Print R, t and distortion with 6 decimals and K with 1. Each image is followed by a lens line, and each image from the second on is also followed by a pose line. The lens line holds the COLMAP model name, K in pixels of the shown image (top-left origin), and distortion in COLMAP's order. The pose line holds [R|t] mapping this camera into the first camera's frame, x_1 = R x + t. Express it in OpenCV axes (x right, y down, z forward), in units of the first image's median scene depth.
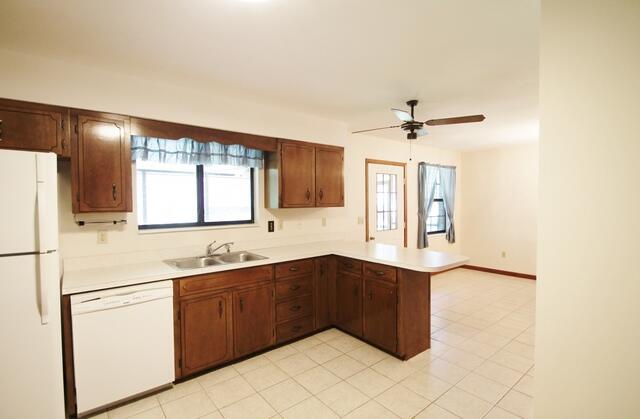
lens RADIAL K [[309.4, 0, 318.2], [0, 309.4, 211.1], [0, 0, 1]] dist [-0.002014, -0.001653]
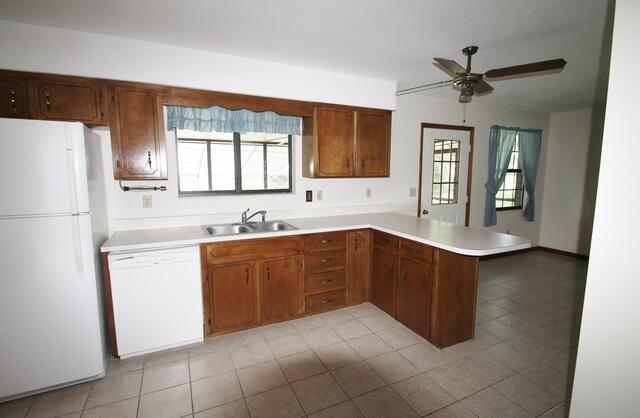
lens RADIAL K [[309.4, 0, 318.1], [0, 309.4, 210.9], [0, 0, 1]] dist [-0.002014, -0.001653]
pose [[0.971633, 0.039530, -0.233166, 0.116440], [-0.016564, 0.994885, 0.099643, -0.002030], [0.235912, -0.092954, 0.967318, 0.069013]]
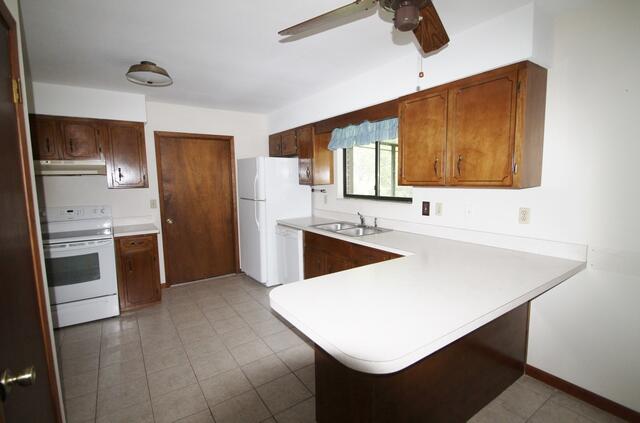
lens RADIAL K [[300.5, 0, 319.6], [0, 300.5, 207.7], [0, 0, 1]] dist [-0.009660, -0.002706]
pose [[-0.074661, 0.101644, -0.992015, 0.719559], [-0.020566, 0.994423, 0.103438, -0.030789], [0.996997, 0.028125, -0.072154, 0.875550]]
